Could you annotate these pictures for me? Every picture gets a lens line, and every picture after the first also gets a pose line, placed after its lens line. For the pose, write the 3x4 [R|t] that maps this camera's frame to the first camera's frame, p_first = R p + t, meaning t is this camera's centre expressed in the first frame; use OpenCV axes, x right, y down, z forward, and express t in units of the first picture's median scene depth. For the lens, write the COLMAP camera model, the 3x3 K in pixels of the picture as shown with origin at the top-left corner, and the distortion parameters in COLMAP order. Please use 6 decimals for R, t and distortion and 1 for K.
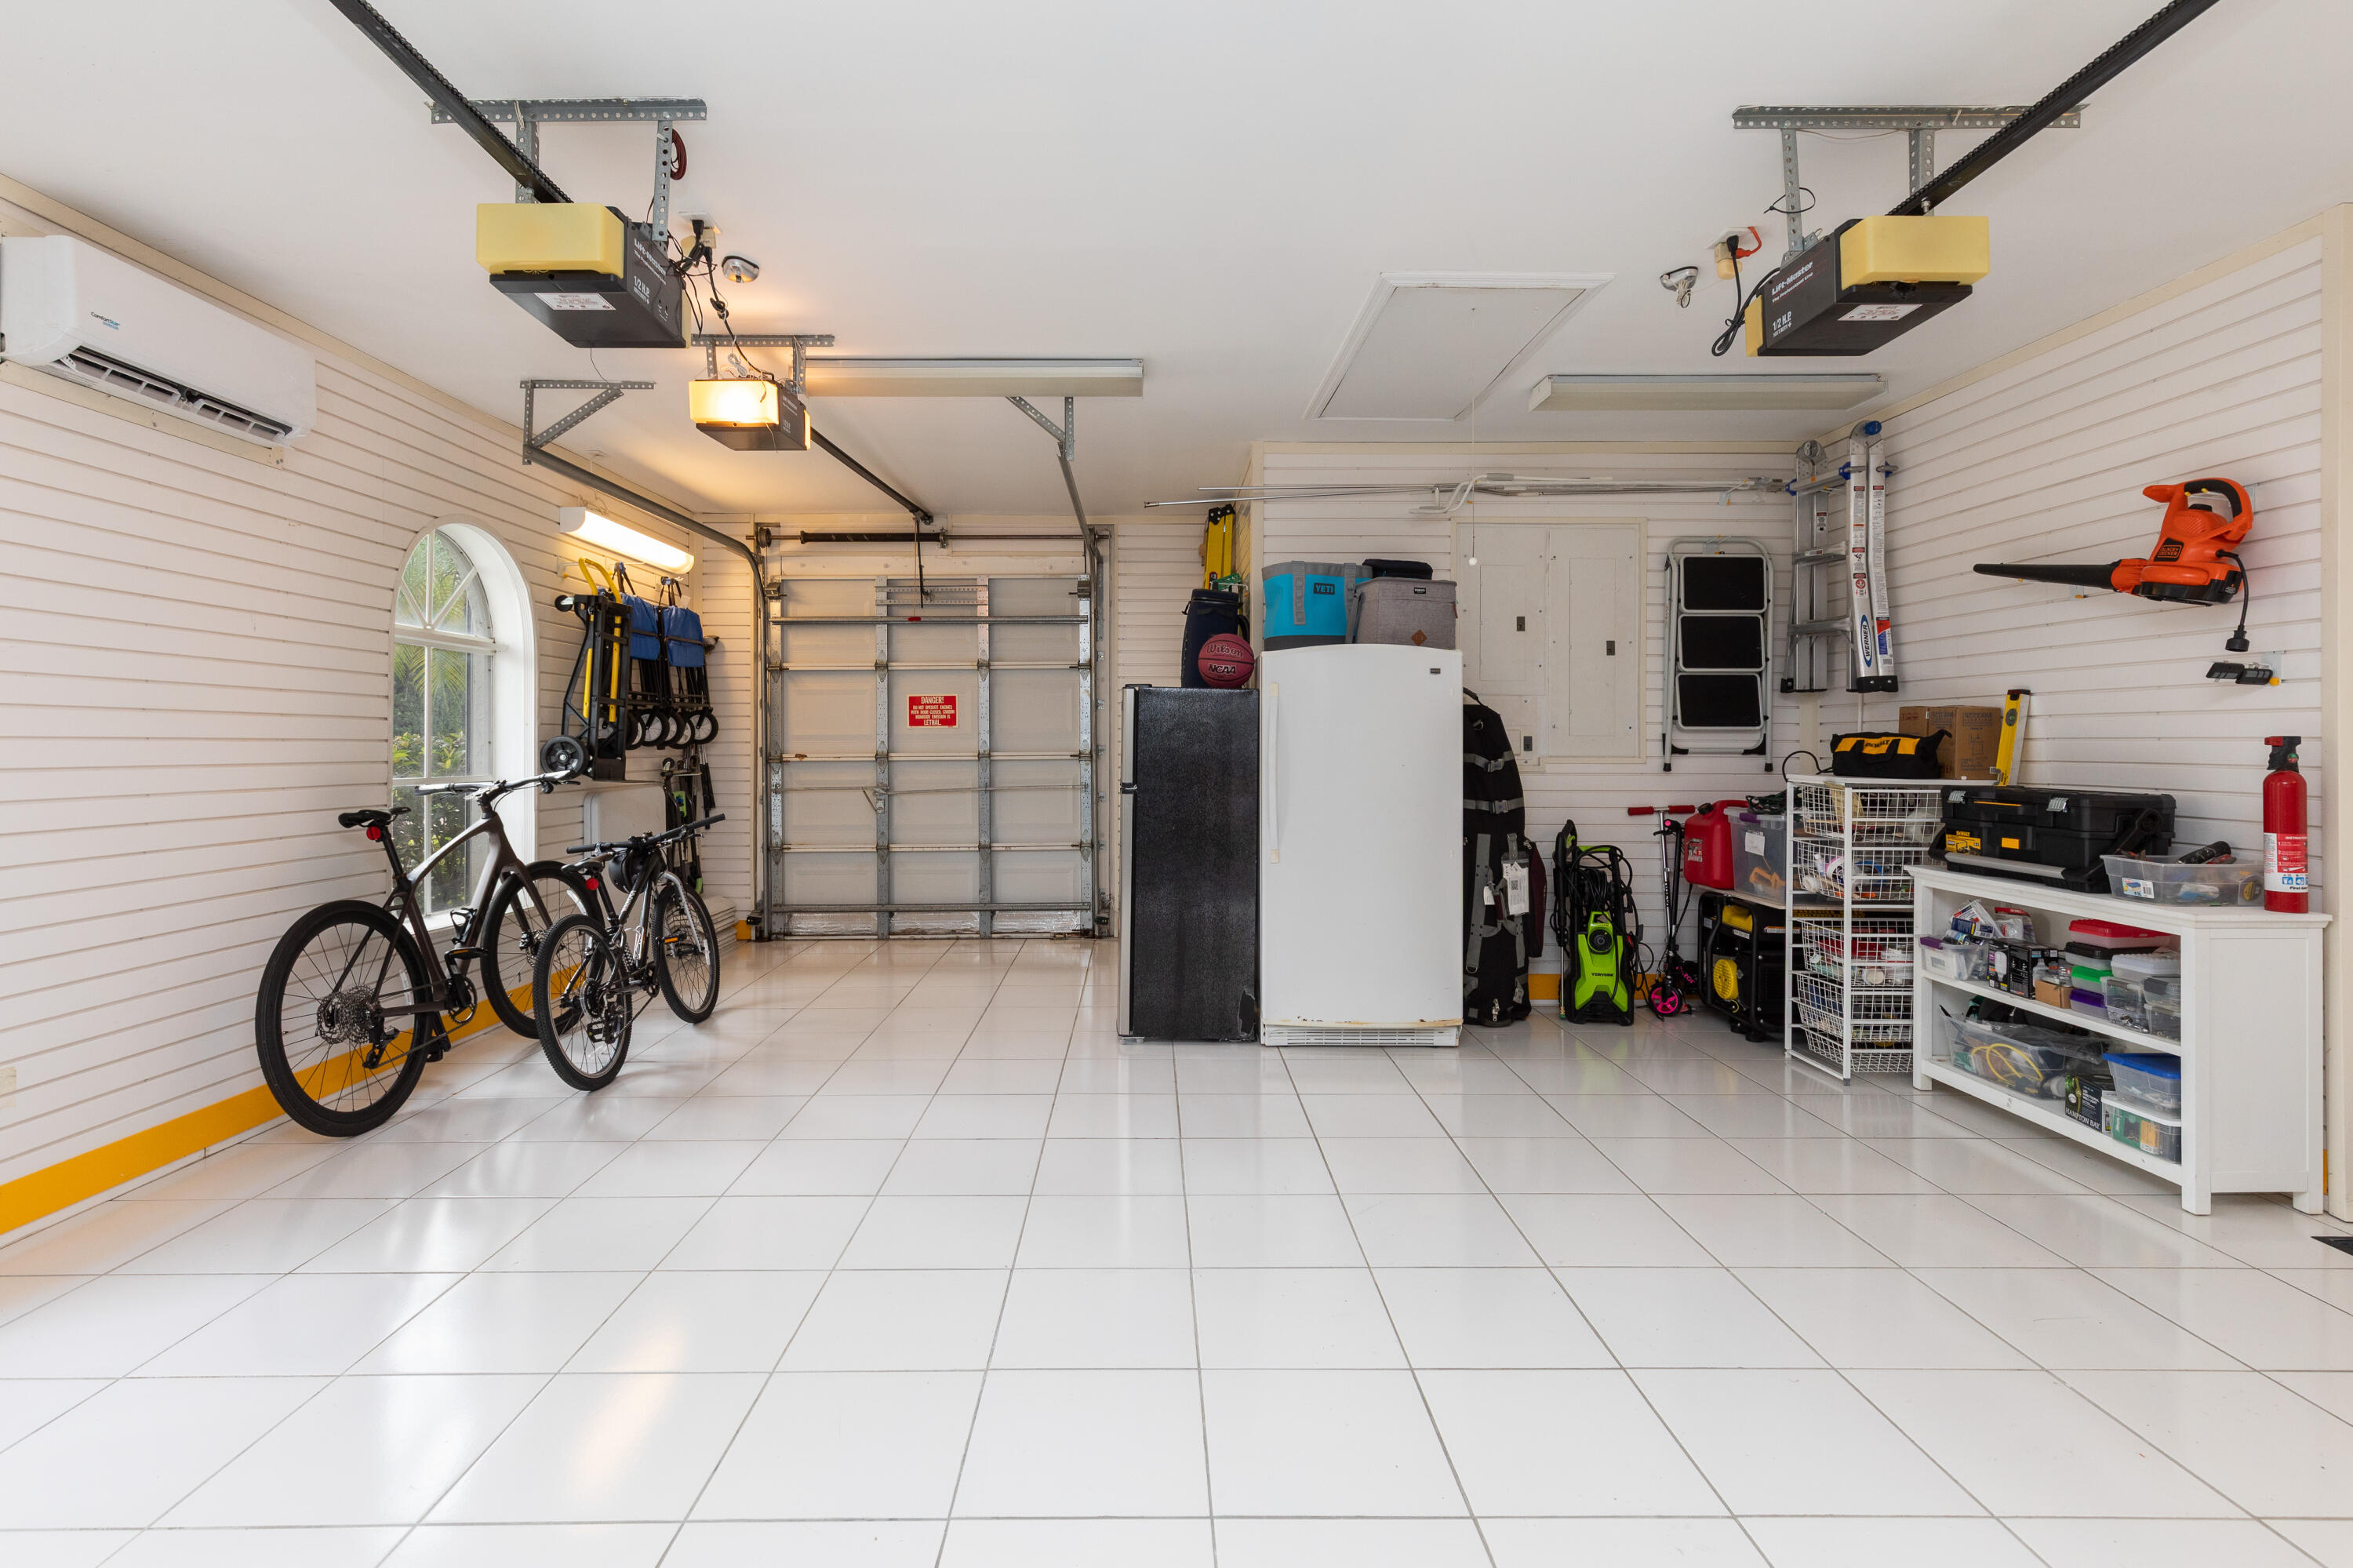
lens RADIAL K [[1121.9, 0, 1175.6], [0, 1121.9, 737.7], [0, 0, 1]] dist [0.001969, -0.000042]
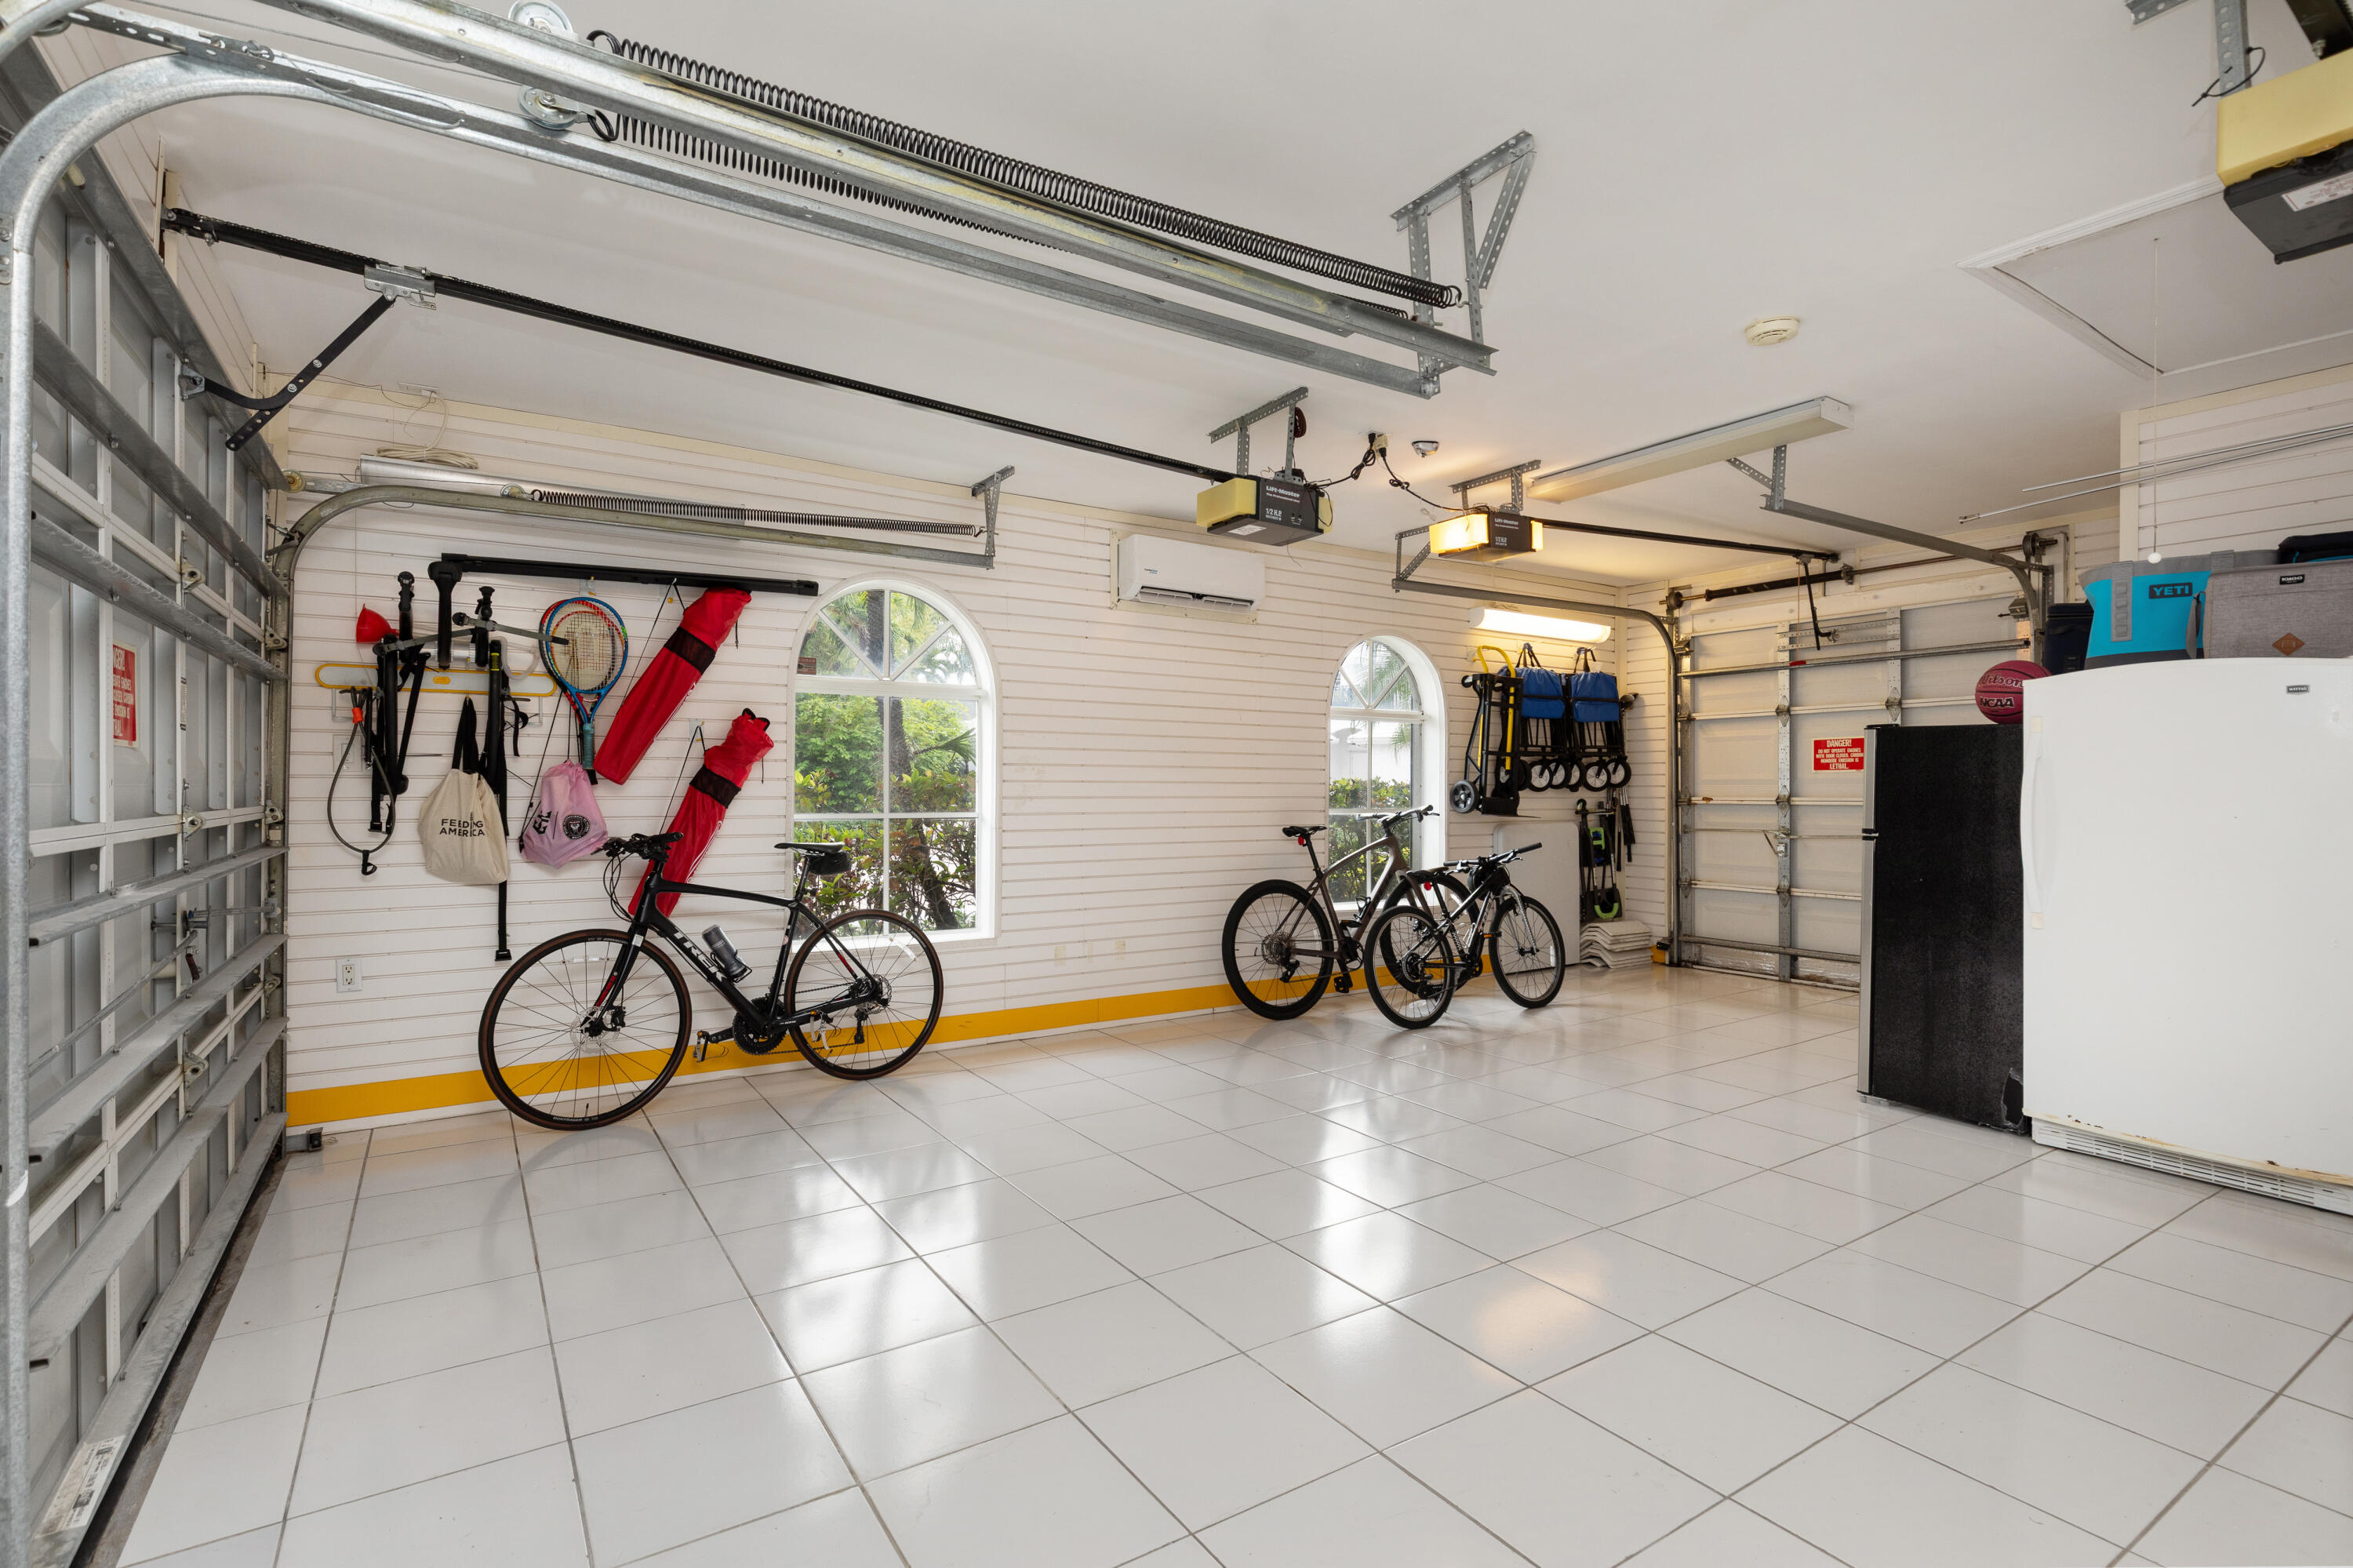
lens RADIAL K [[1117.9, 0, 1157.2], [0, 1117.9, 794.7], [0, 0, 1]] dist [0.000291, -0.000723]
pose [[0.521065, 0.008882, -0.853471, 0.329573], [-0.000184, 0.999947, 0.010295, 0.001212], [0.853517, -0.005207, 0.521039, -0.007379]]
